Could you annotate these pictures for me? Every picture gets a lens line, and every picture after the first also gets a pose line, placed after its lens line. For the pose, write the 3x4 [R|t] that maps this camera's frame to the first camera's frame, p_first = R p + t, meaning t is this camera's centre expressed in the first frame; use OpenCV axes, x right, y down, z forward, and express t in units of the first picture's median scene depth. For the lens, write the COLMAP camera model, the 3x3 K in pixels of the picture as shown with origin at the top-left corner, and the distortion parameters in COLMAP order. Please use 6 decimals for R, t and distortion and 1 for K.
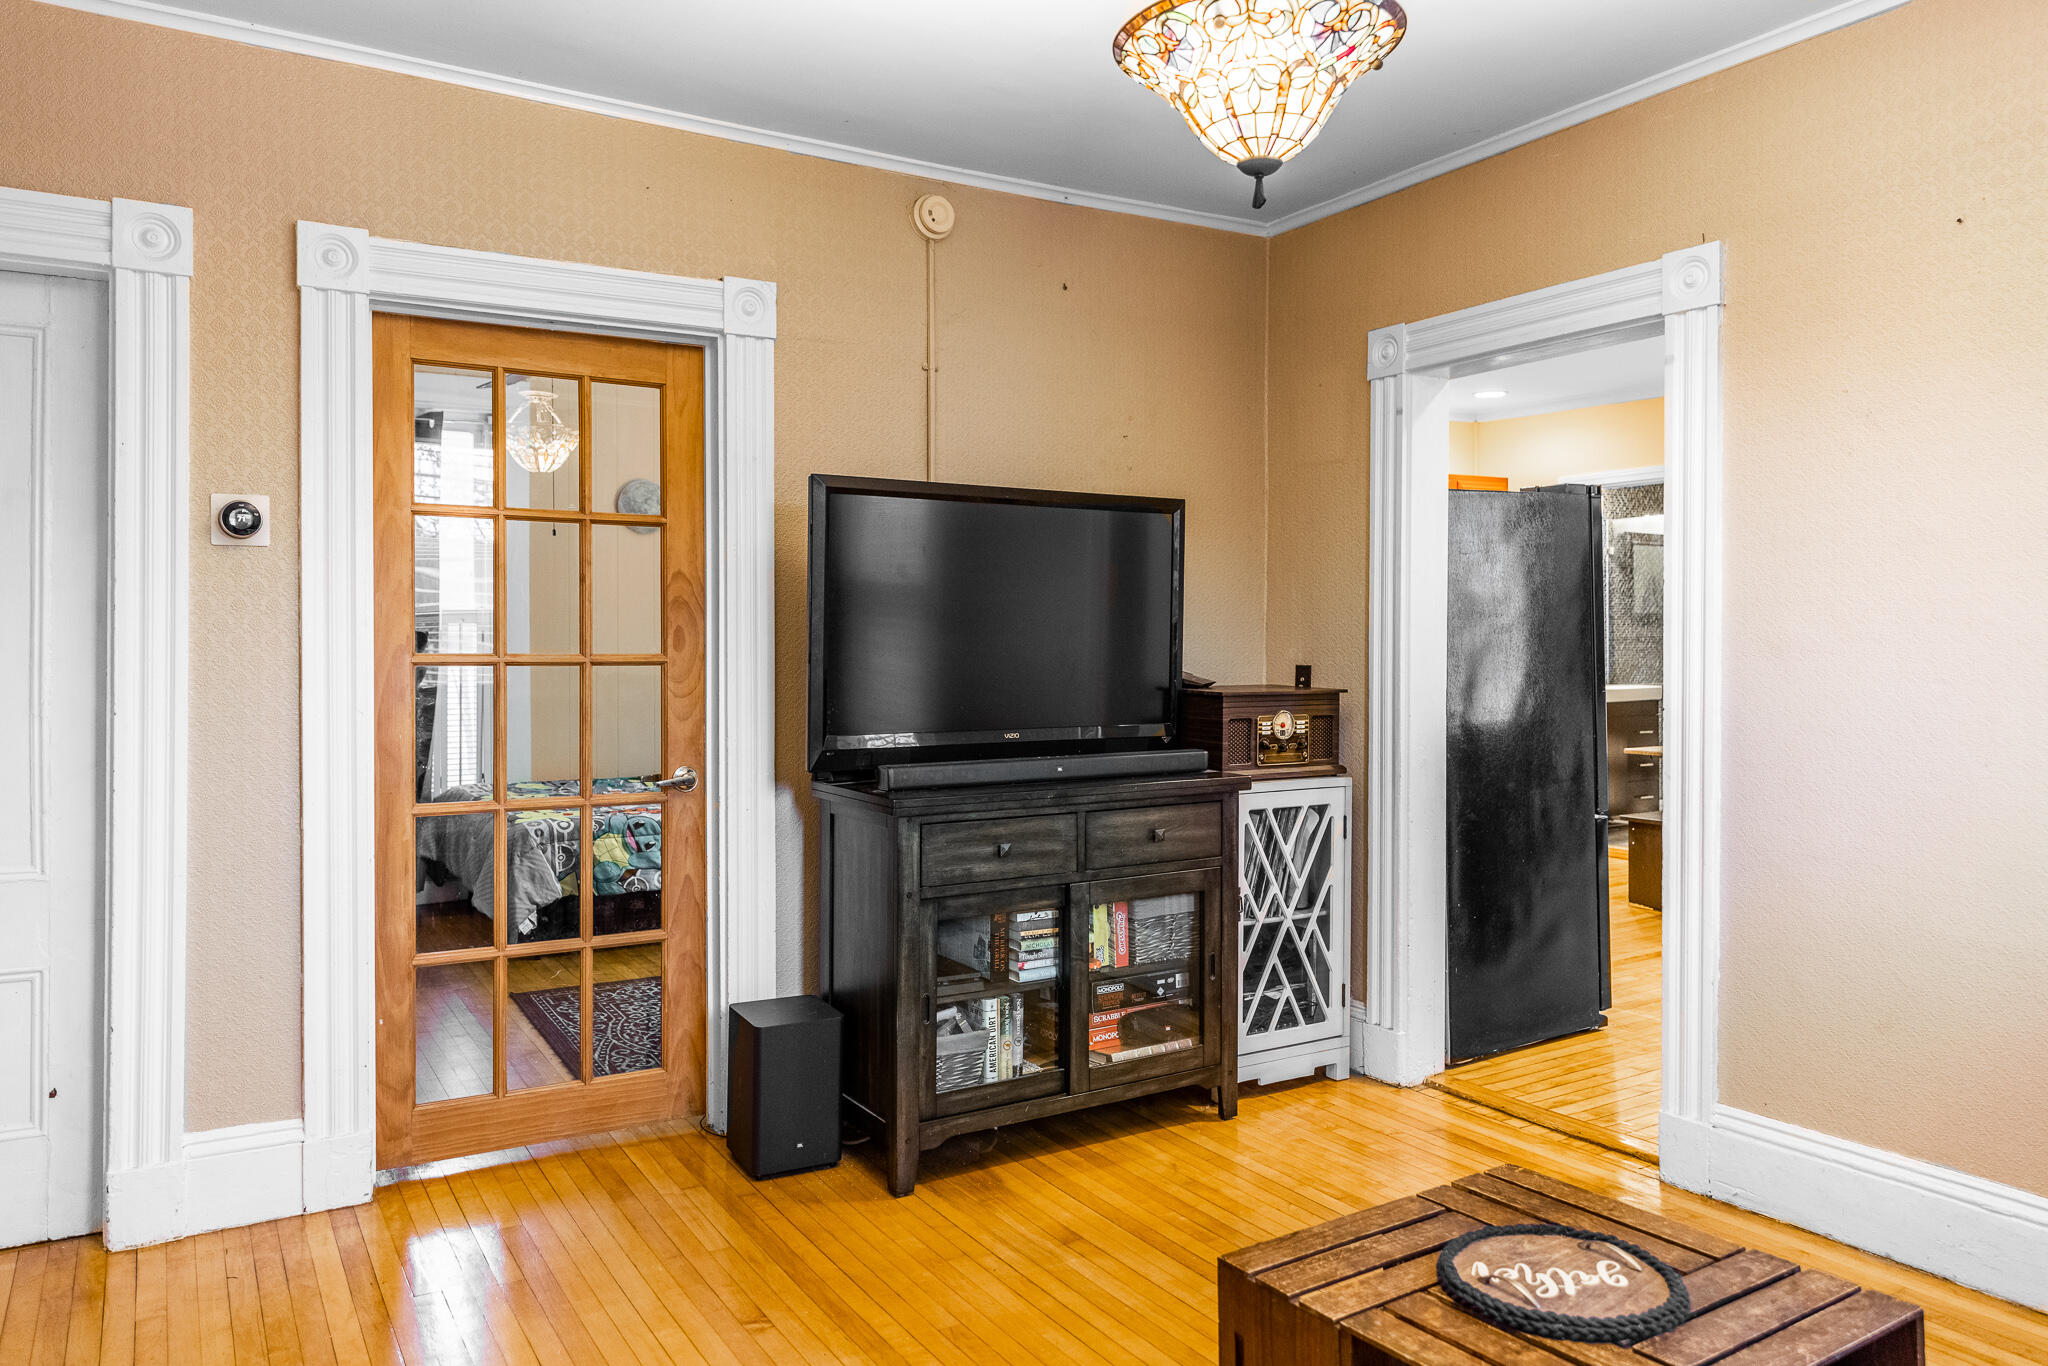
lens RADIAL K [[1411.7, 0, 1051.2], [0, 1411.7, 666.4], [0, 0, 1]] dist [-0.000835, 0.001114]
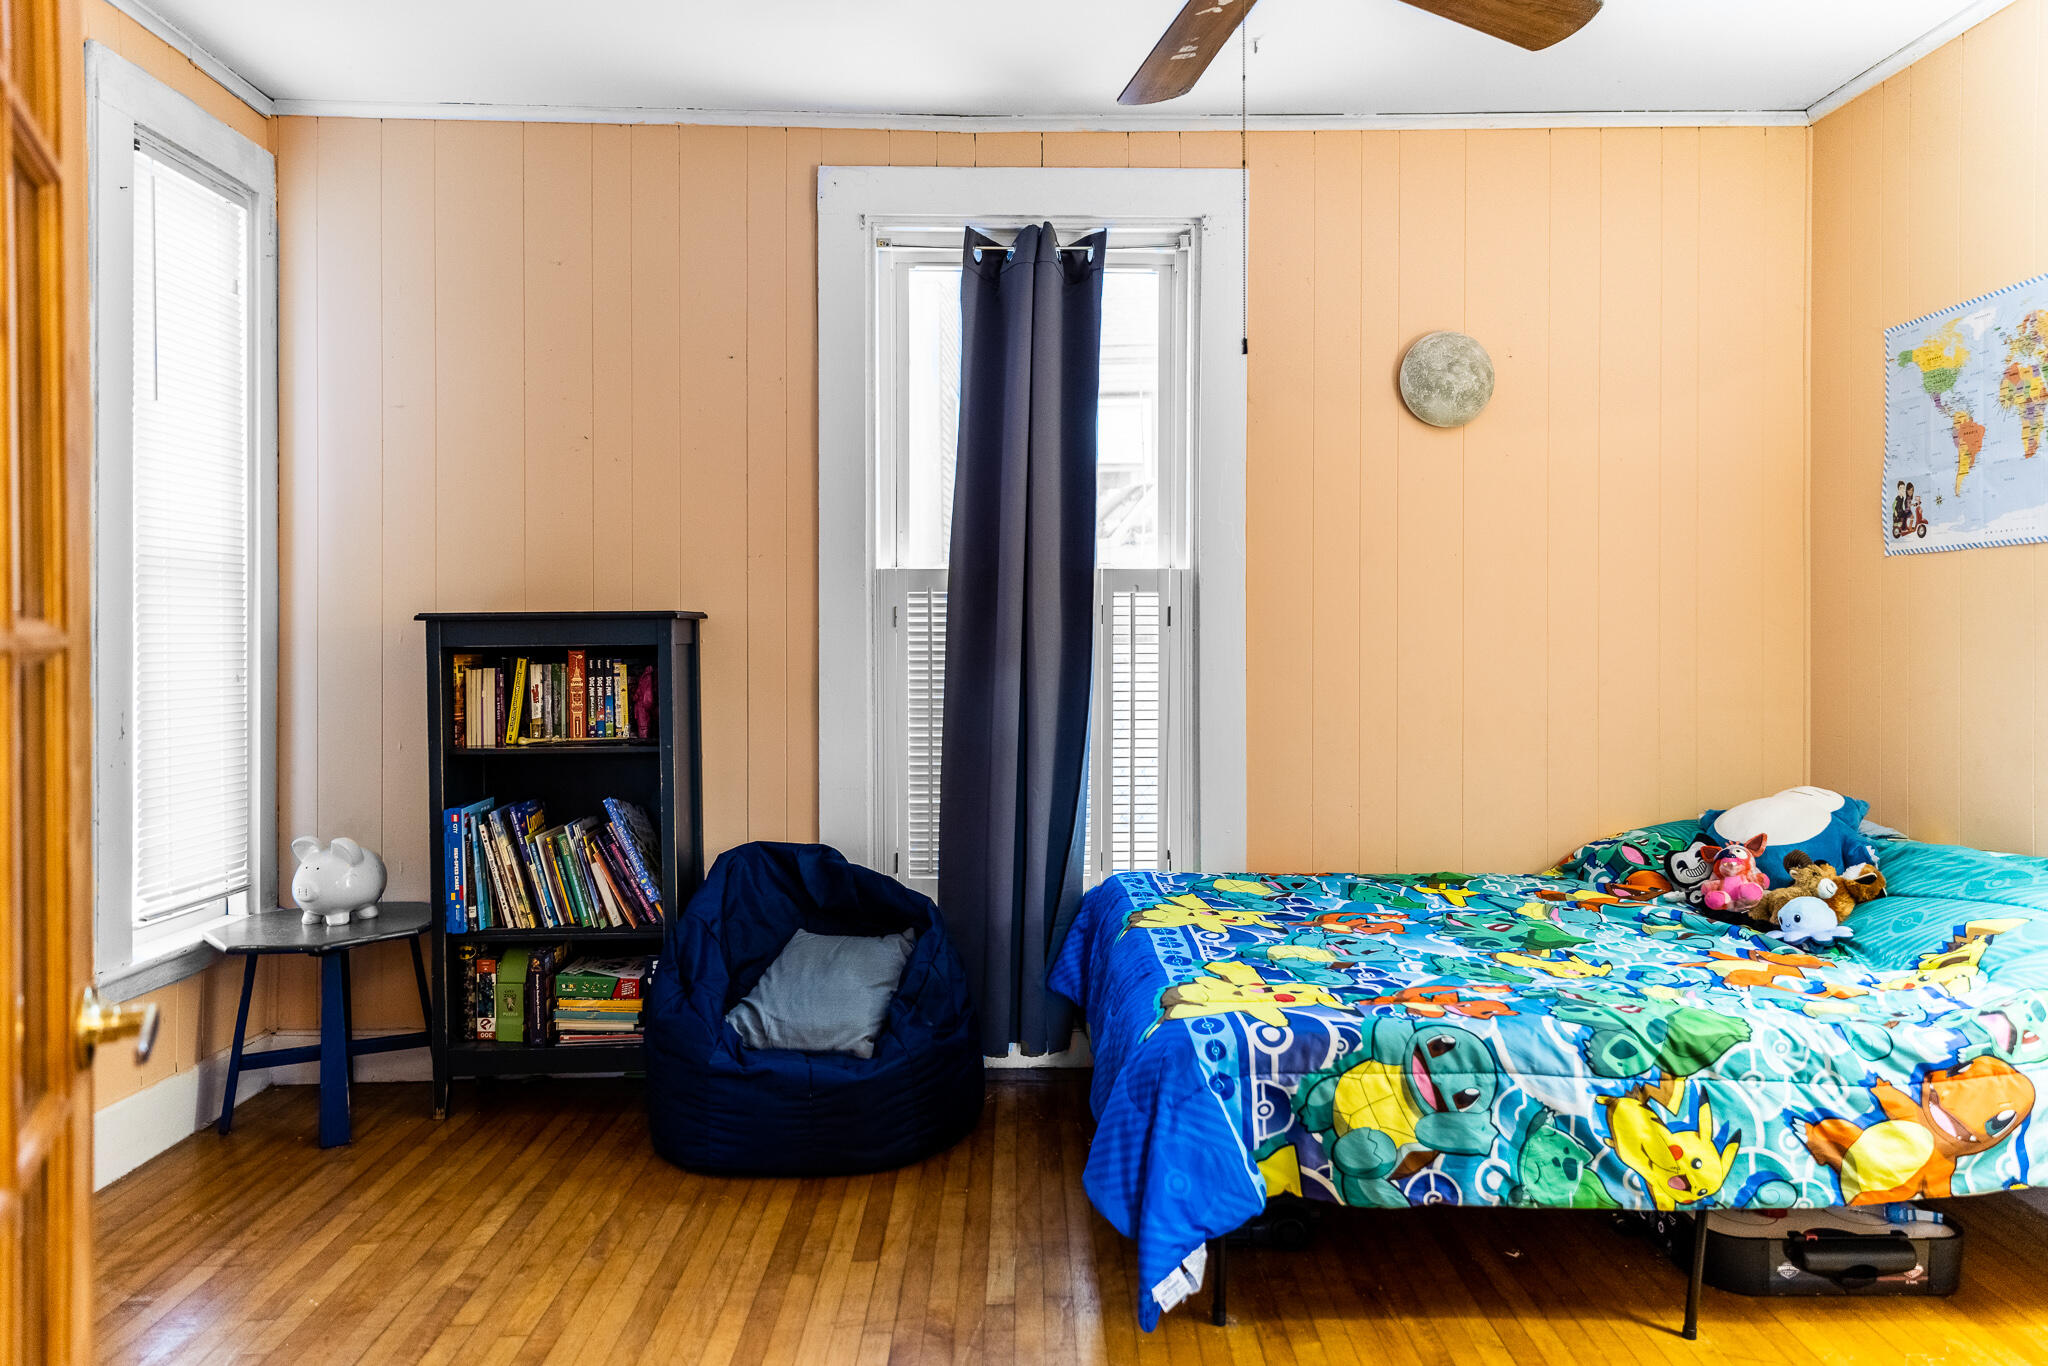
lens RADIAL K [[1411.7, 0, 1051.2], [0, 1411.7, 666.4], [0, 0, 1]] dist [-0.000835, 0.001114]
pose [[0.857582, 0.008877, -0.514271, -0.174843], [-0.005739, 0.999954, 0.007691, -0.005145], [0.514316, -0.003644, 0.857593, 0.574367]]
